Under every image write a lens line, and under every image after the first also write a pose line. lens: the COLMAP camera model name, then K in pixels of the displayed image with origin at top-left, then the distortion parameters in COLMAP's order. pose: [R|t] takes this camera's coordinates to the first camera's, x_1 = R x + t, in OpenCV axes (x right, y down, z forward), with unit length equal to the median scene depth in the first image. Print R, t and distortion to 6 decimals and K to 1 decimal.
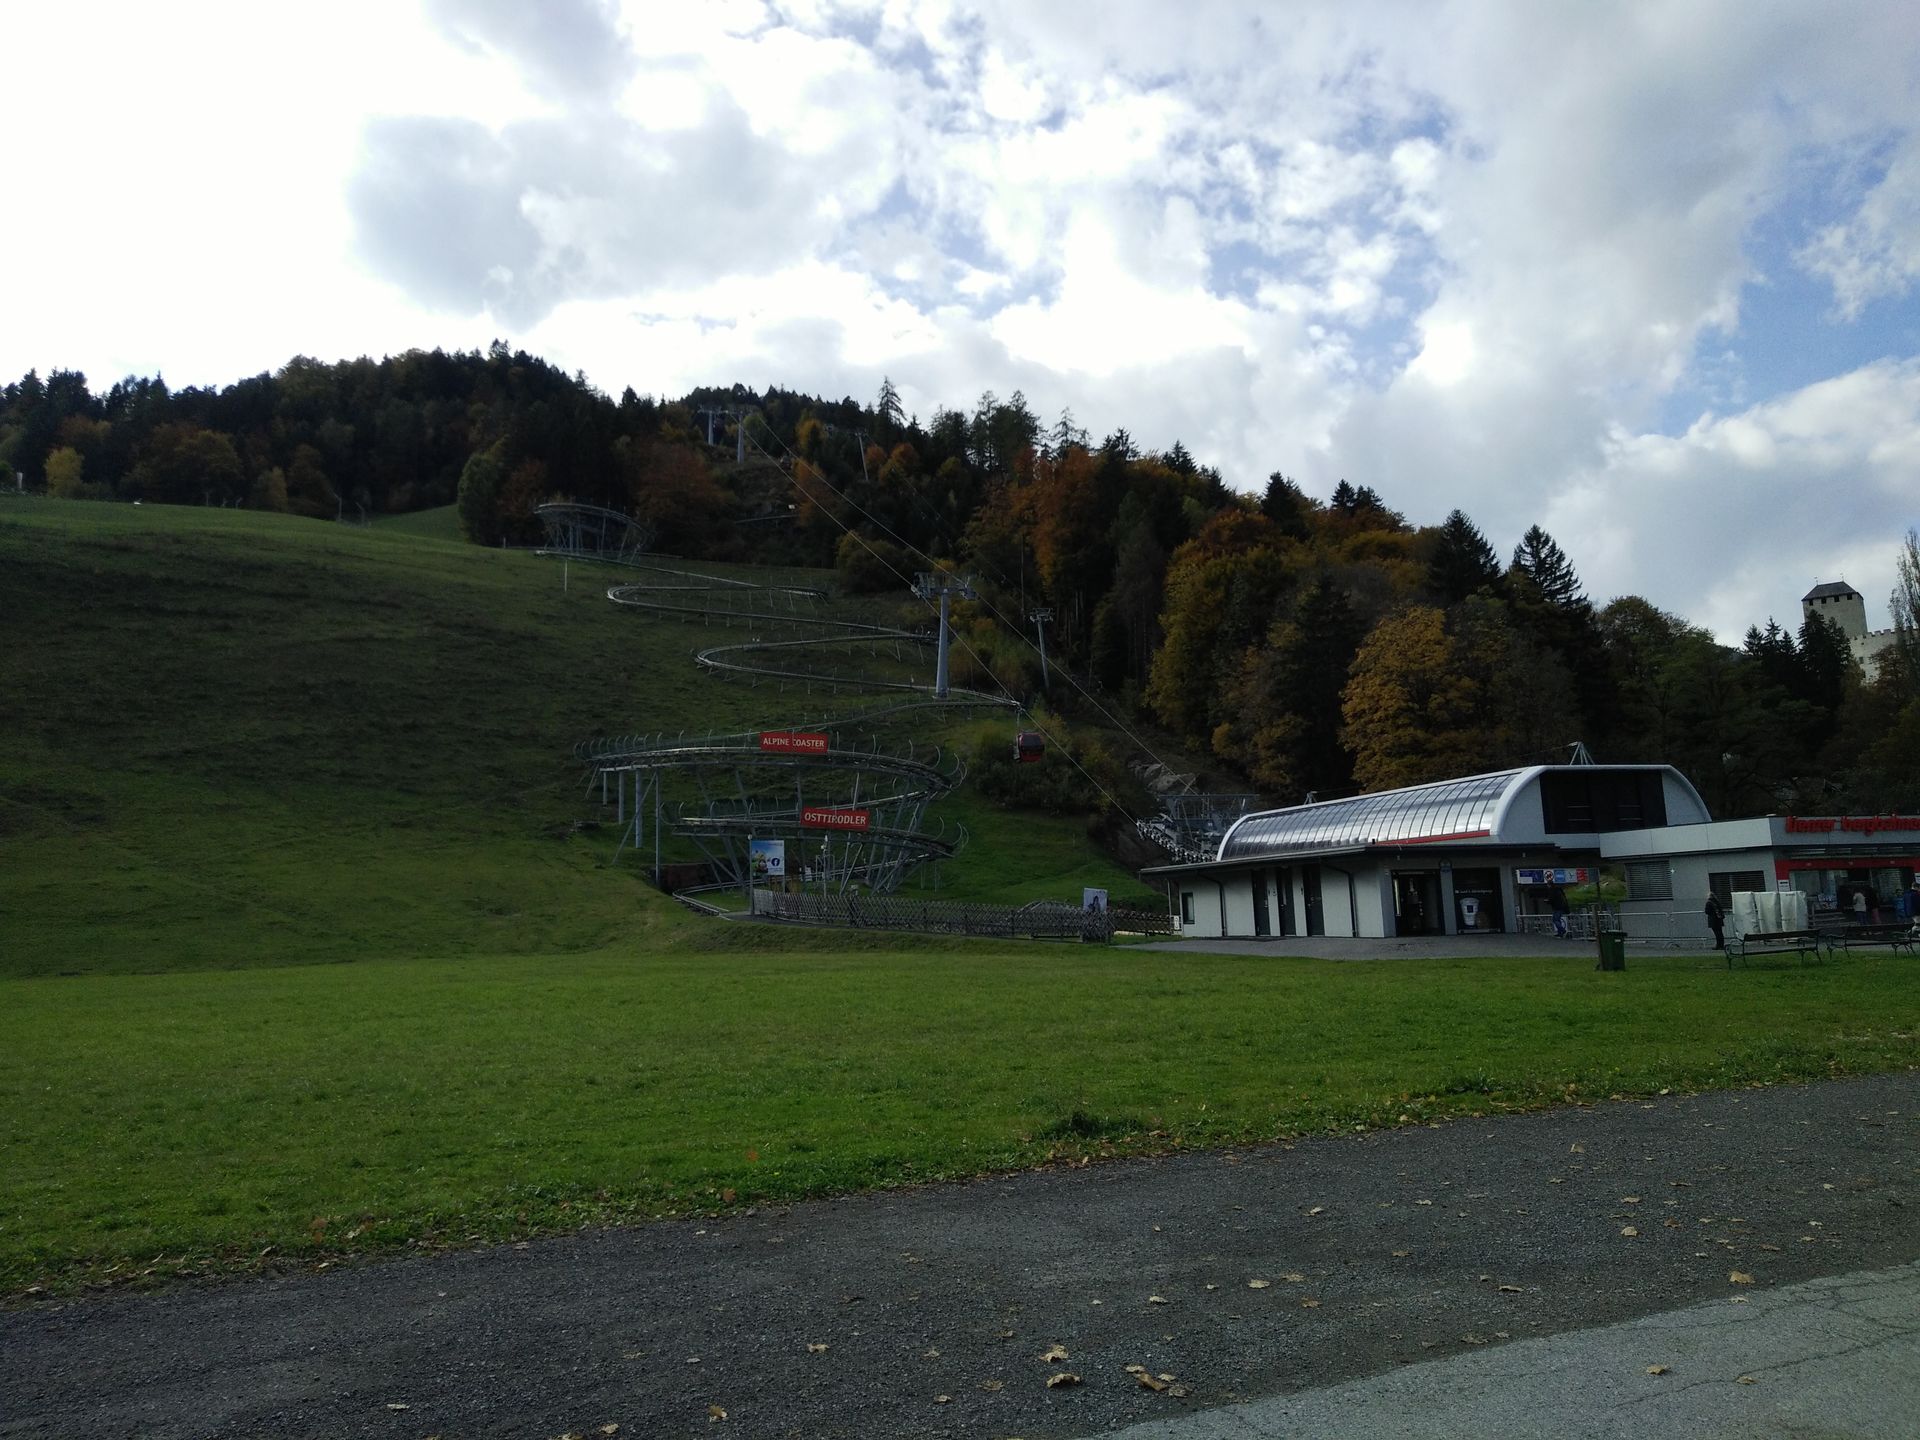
lens RADIAL K [[1375.0, 0, 960.0], [0, 1375.0, 720.0], [0, 0, 1]] dist [0.034221, -0.001946]
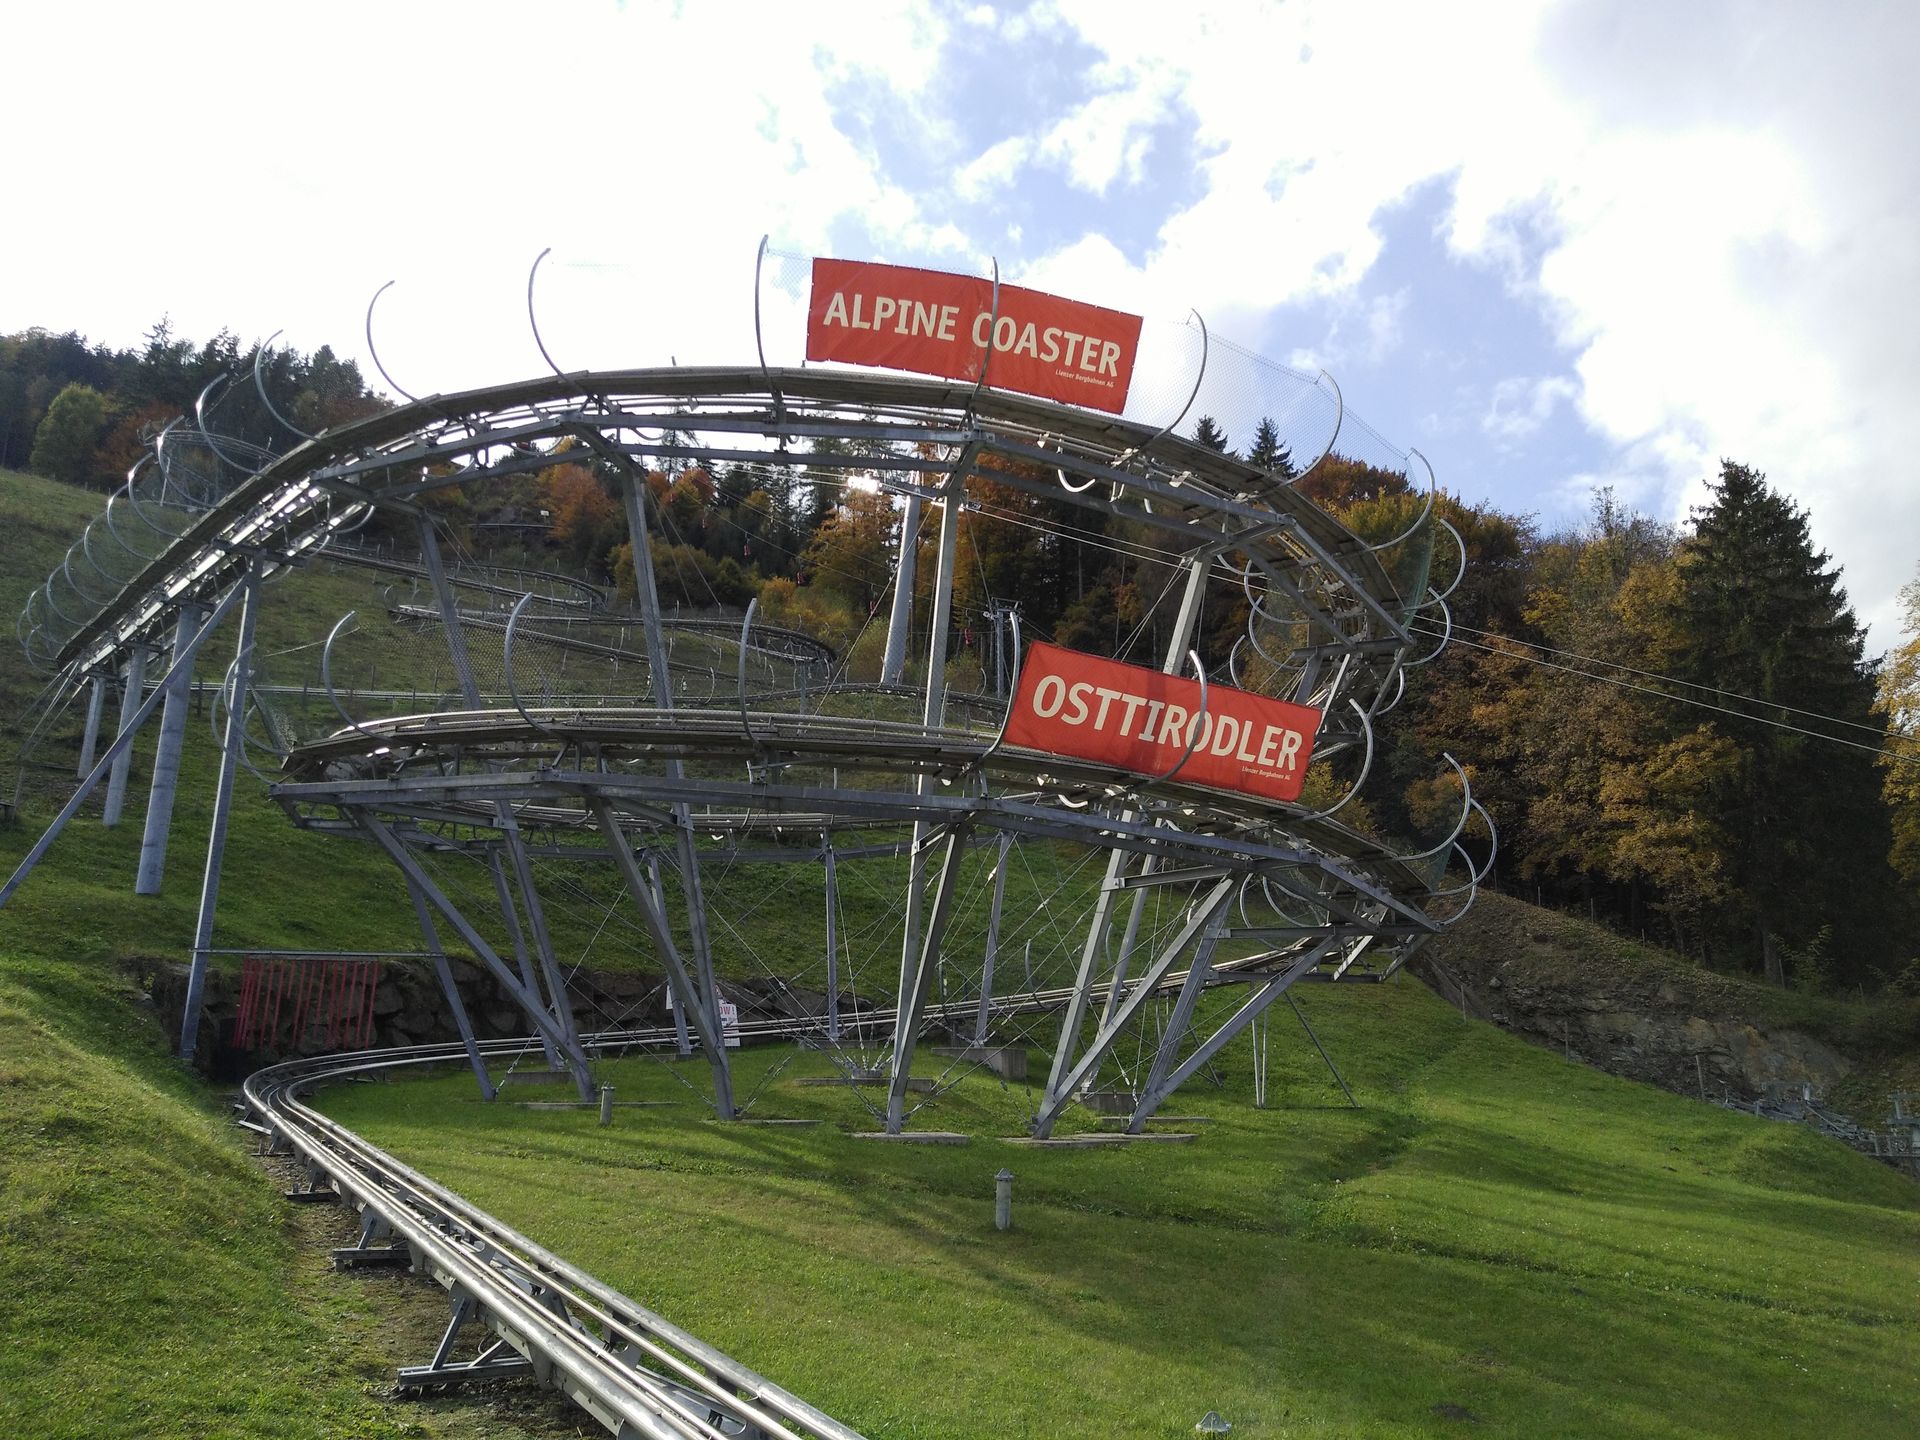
lens RADIAL K [[1375.0, 0, 960.0], [0, 1375.0, 720.0], [0, 0, 1]] dist [0.034221, -0.001946]
pose [[0.973063, 0.096855, 0.209207, -0.050390], [-0.071545, 0.989530, -0.125345, 0.029774], [-0.219157, 0.107001, 0.969805, 0.252833]]
